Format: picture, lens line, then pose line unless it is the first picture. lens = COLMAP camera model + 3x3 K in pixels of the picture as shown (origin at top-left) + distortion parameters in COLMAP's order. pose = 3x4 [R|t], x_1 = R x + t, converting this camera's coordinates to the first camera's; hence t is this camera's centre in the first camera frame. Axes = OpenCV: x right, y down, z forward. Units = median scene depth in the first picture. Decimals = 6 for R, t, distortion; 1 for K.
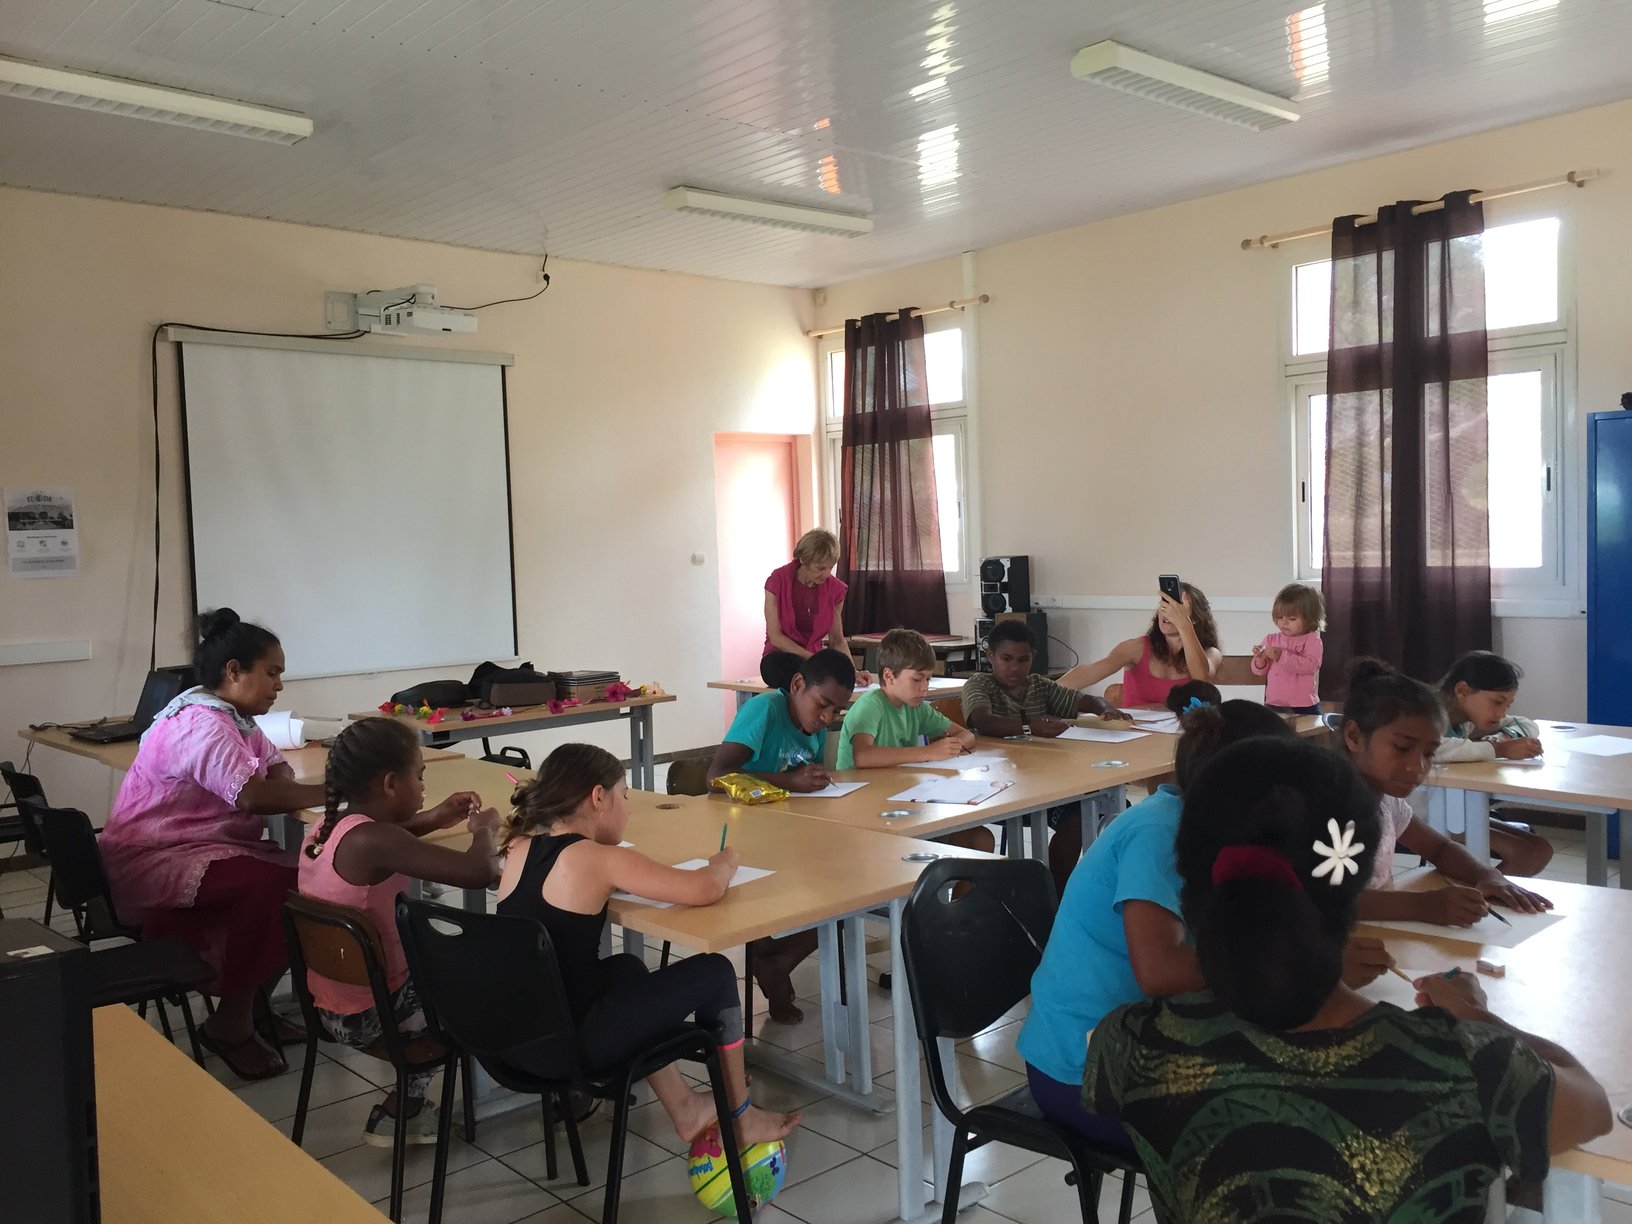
lens RADIAL K [[1397.3, 0, 816.0], [0, 1397.3, 612.0], [0, 0, 1]] dist [0.075302, -0.086040]
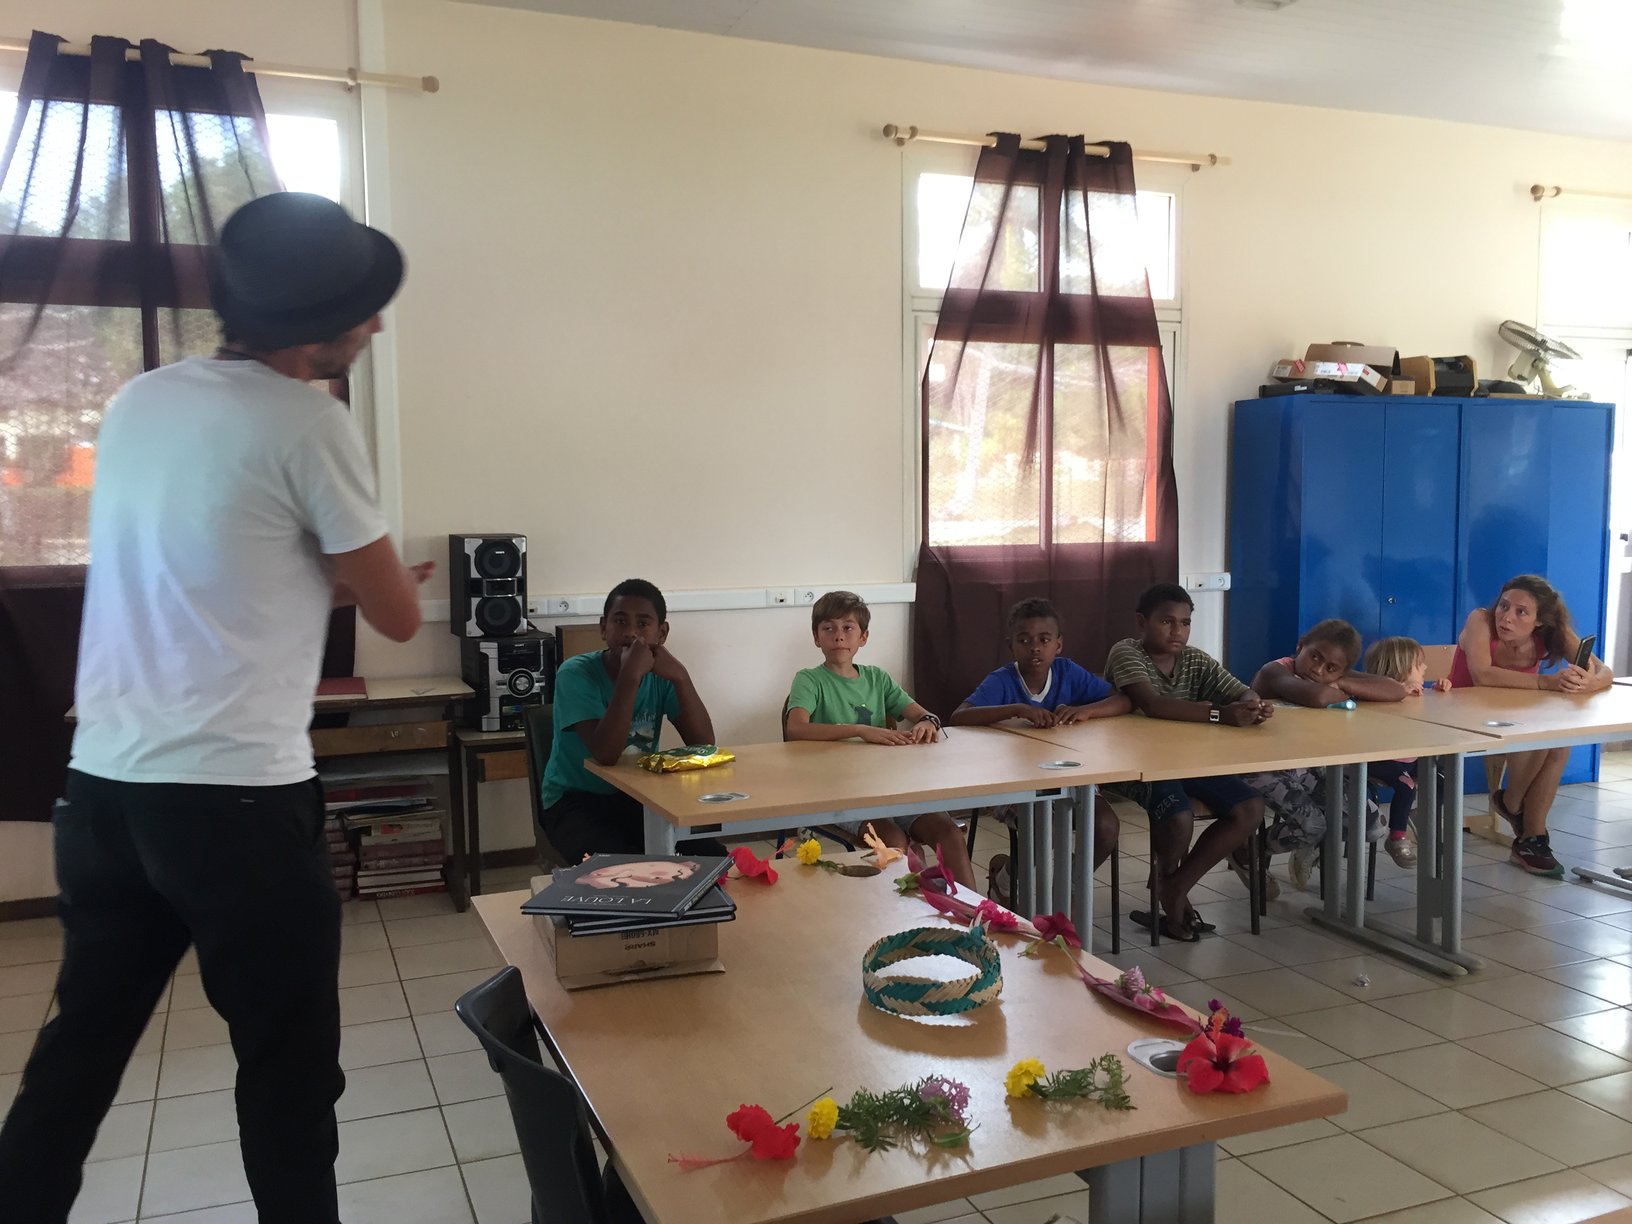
lens RADIAL K [[1397.3, 0, 816.0], [0, 1397.3, 612.0], [0, 0, 1]] dist [0.075302, -0.086040]
pose [[0.334589, -0.089007, 0.938151, -0.478547], [0.026920, 0.996026, 0.084897, -0.066793], [-0.941980, -0.003150, 0.335655, 0.812760]]
